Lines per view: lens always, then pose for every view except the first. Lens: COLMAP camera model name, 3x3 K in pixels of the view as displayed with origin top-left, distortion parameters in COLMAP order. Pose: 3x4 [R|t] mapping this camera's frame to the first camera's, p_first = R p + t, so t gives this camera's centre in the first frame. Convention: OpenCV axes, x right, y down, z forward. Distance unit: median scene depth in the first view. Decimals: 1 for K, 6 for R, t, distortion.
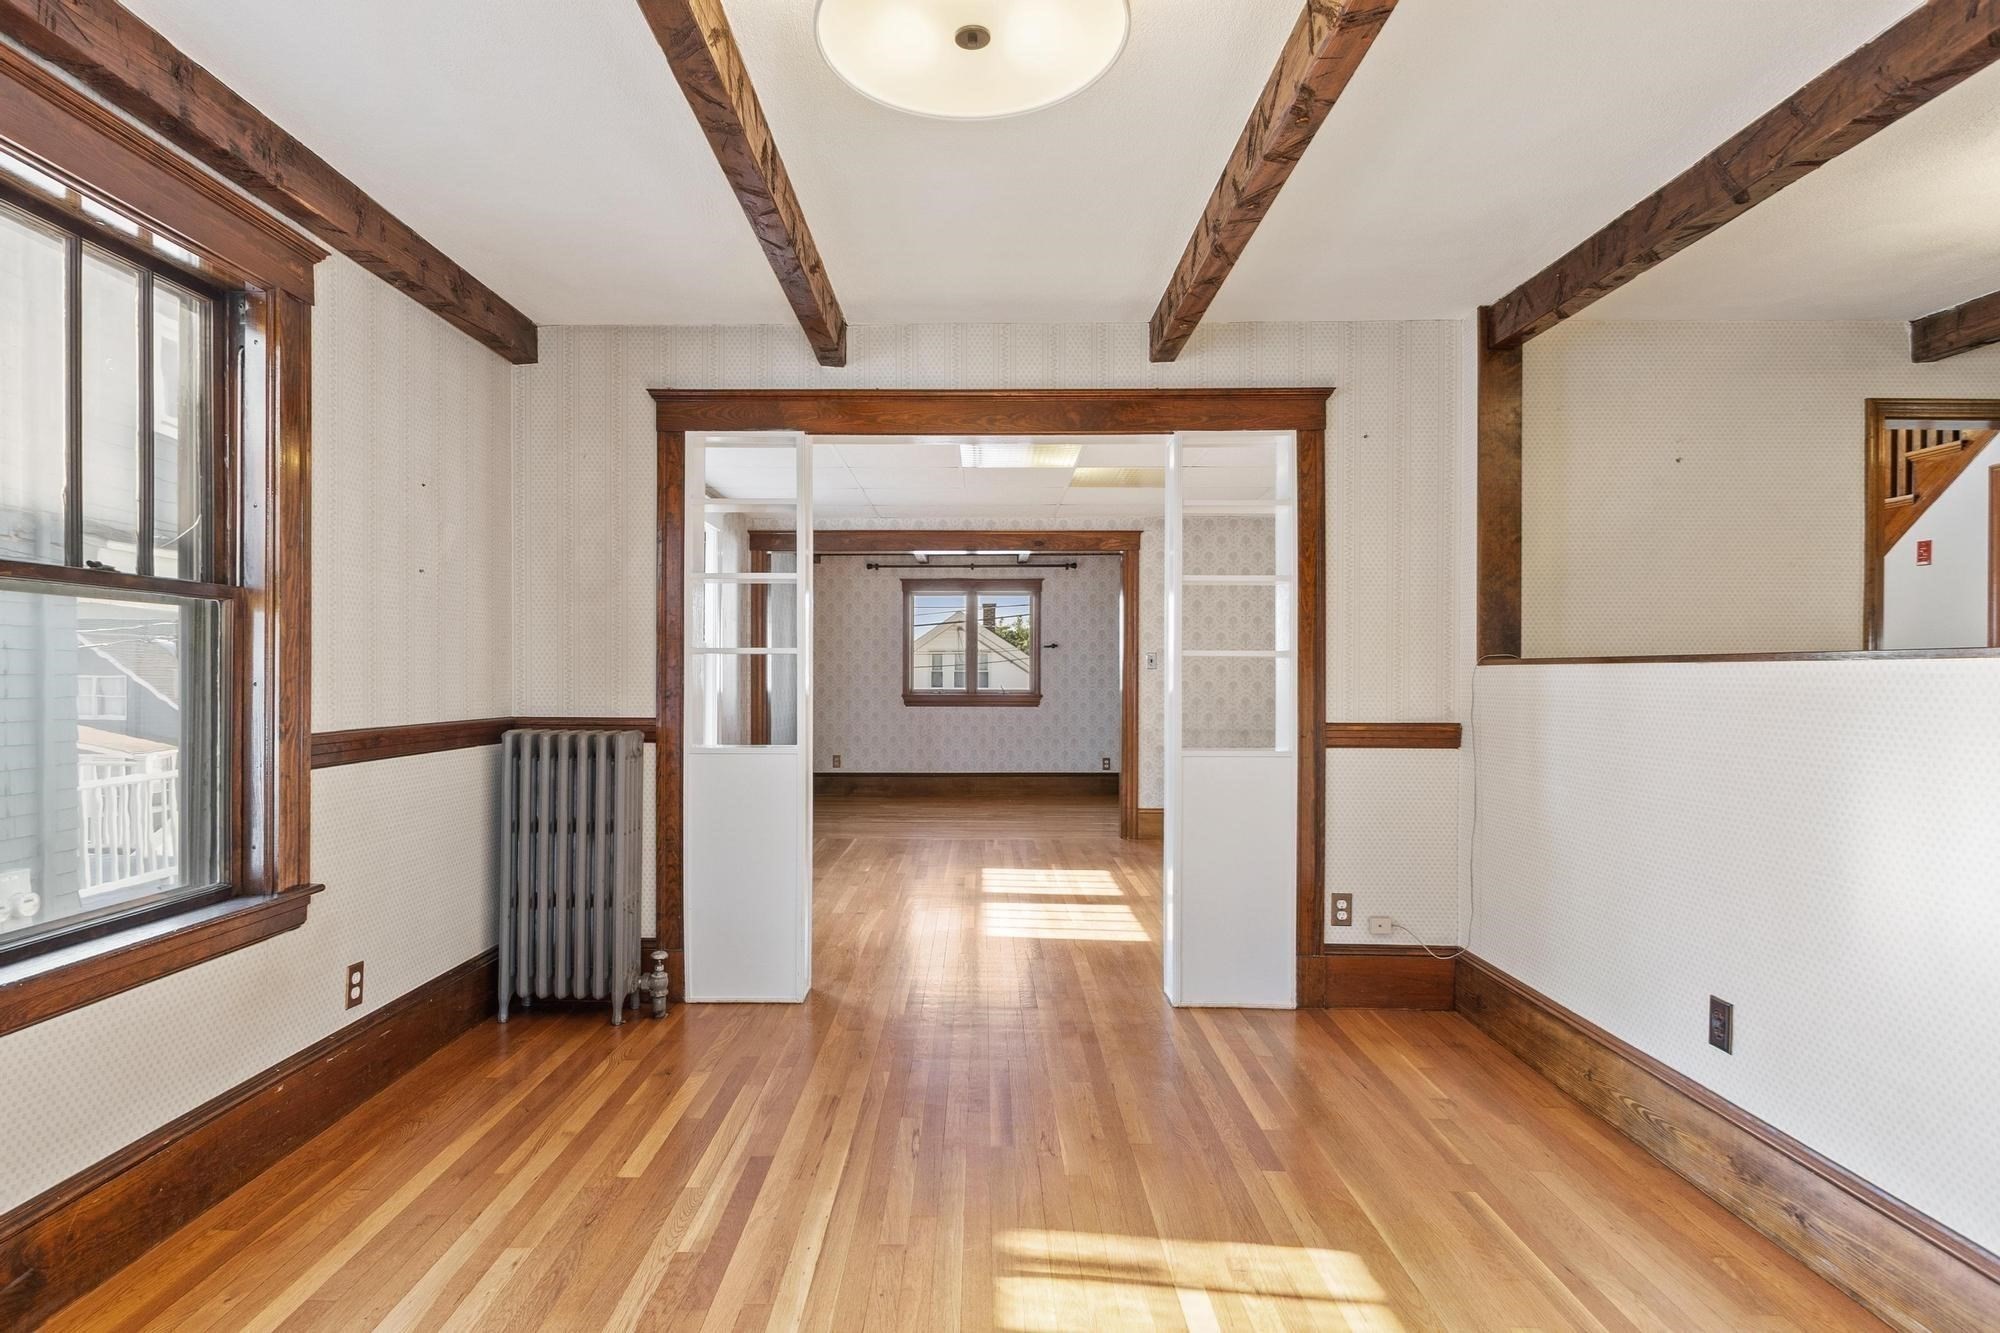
lens RADIAL K [[1022.6, 0, 955.5], [0, 1022.6, 674.0], [0, 0, 1]] dist [0.001889, -0.000405]
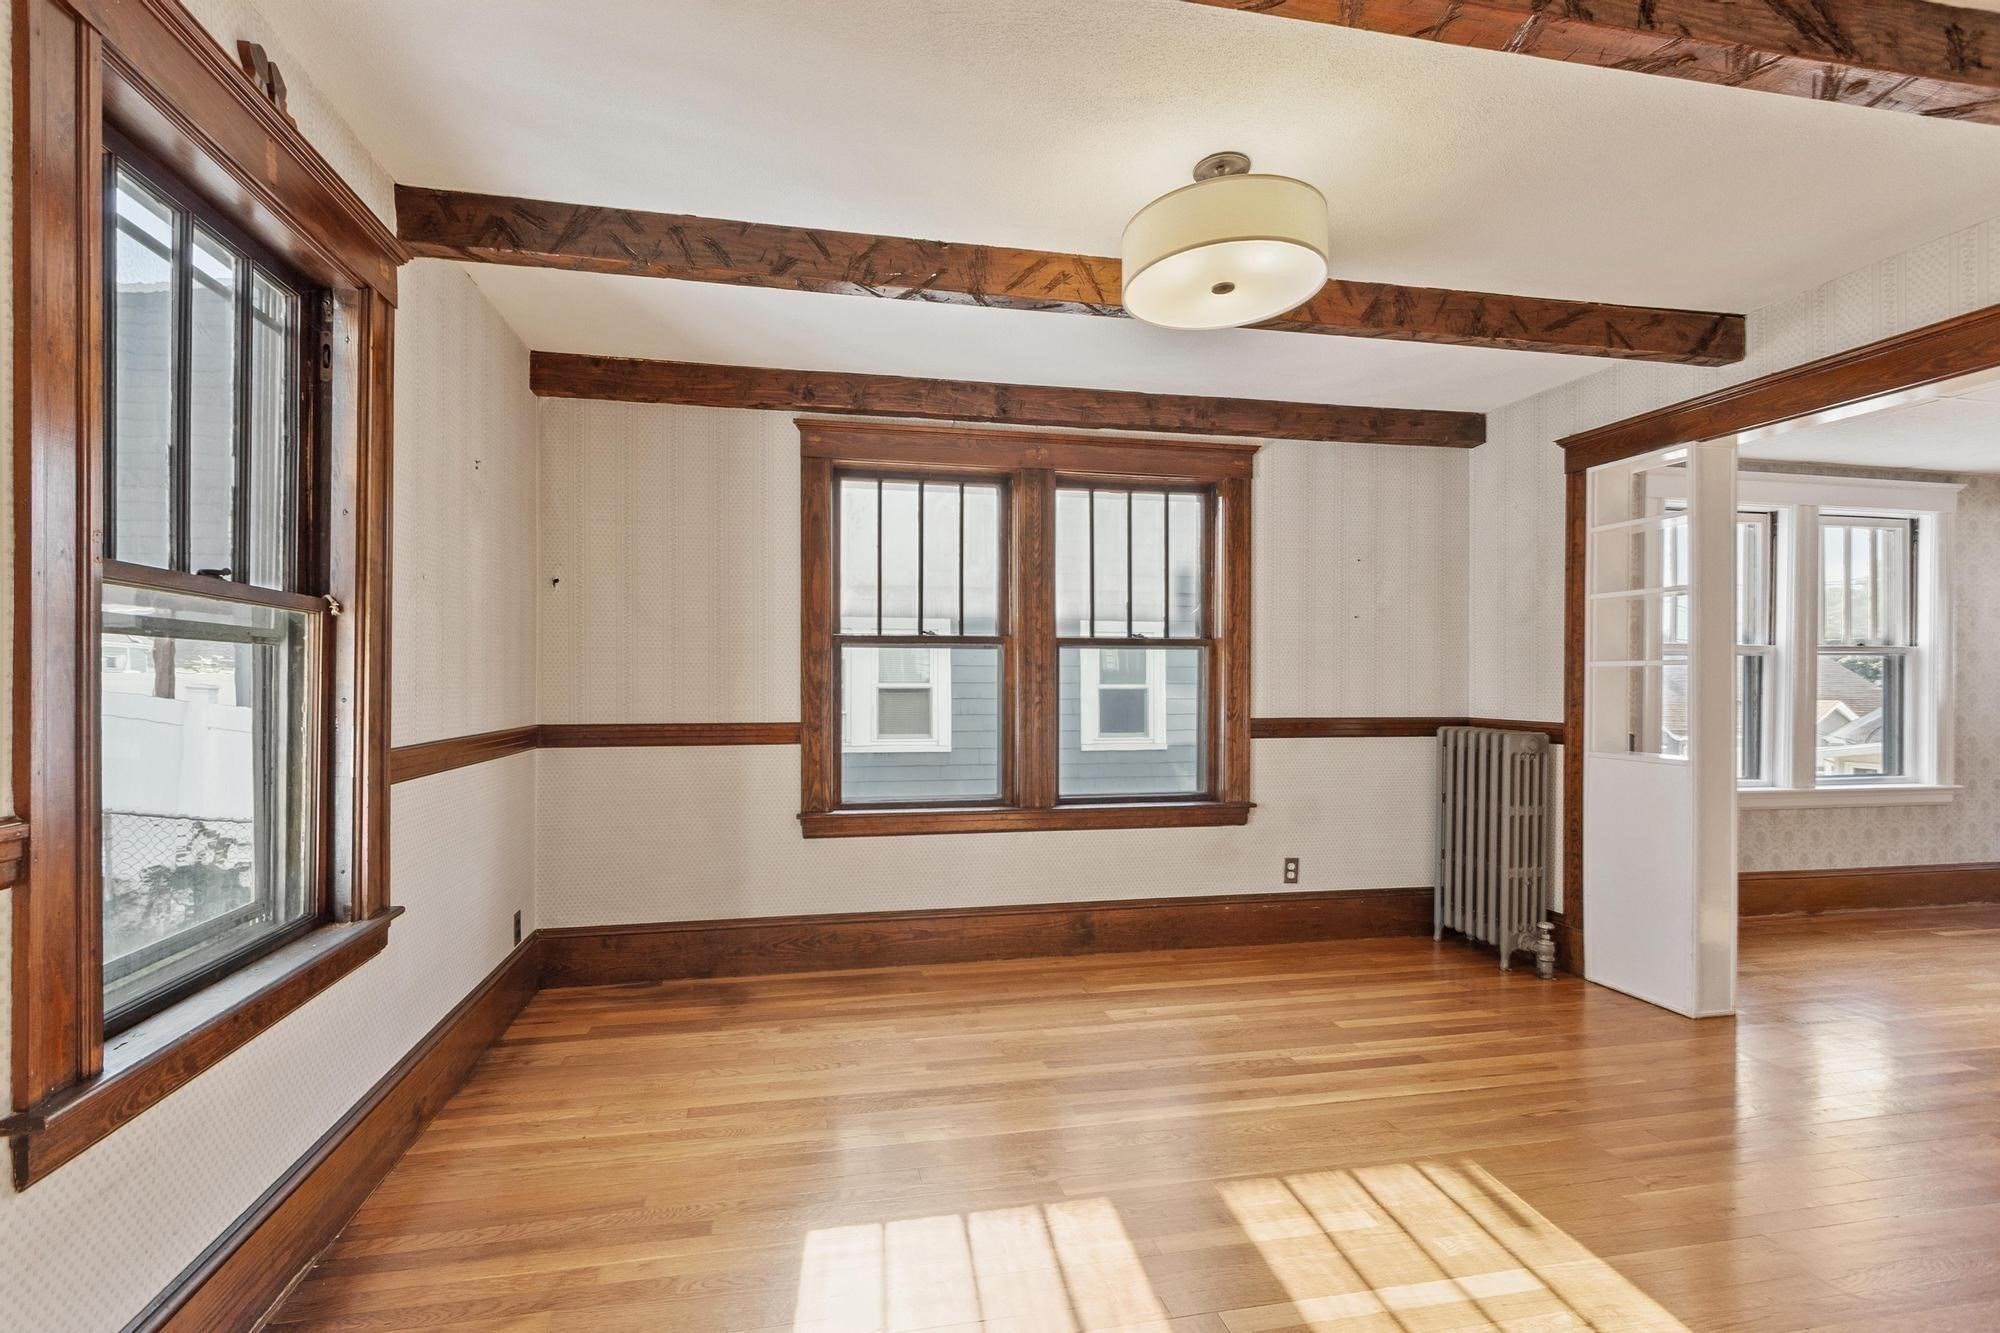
lens RADIAL K [[867.7, 0, 958.8], [0, 867.7, 677.6], [0, 0, 1]] dist [0.003021, 0.000596]
pose [[0.207389, -0.004452, -0.978248, 0.544847], [0.000687, 0.999990, -0.004406, -0.004818], [0.978258, 0.000241, 0.207390, 0.137004]]
